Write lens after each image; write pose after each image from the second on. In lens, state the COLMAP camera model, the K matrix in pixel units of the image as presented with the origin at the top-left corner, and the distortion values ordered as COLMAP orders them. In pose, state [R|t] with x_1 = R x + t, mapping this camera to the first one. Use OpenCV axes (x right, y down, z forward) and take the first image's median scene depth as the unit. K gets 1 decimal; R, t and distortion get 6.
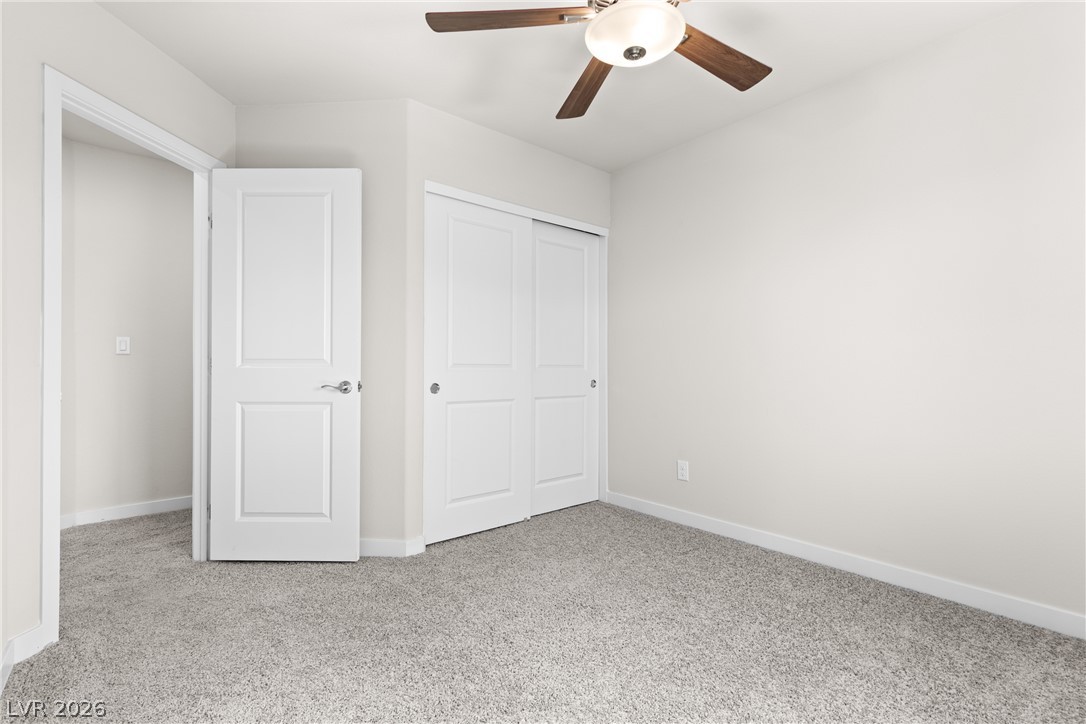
lens RADIAL K [[499.0, 0, 545.7], [0, 499.0, 368.4], [0, 0, 1]] dist [-0.000288, 0.000086]
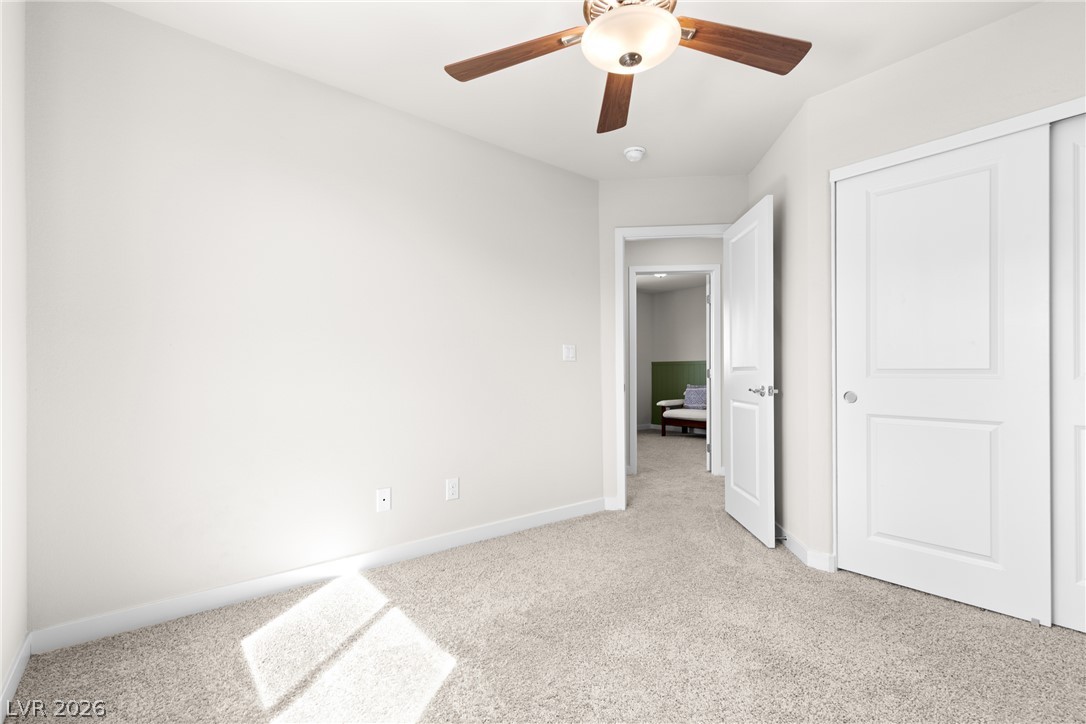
lens RADIAL K [[499.0, 0, 545.7], [0, 499.0, 368.4], [0, 0, 1]] dist [-0.000288, 0.000086]
pose [[-0.022698, -0.009082, -0.999701, 0.686583], [-0.006908, 0.999936, -0.008928, 0.000912], [0.999718, 0.006703, -0.022759, 0.480380]]
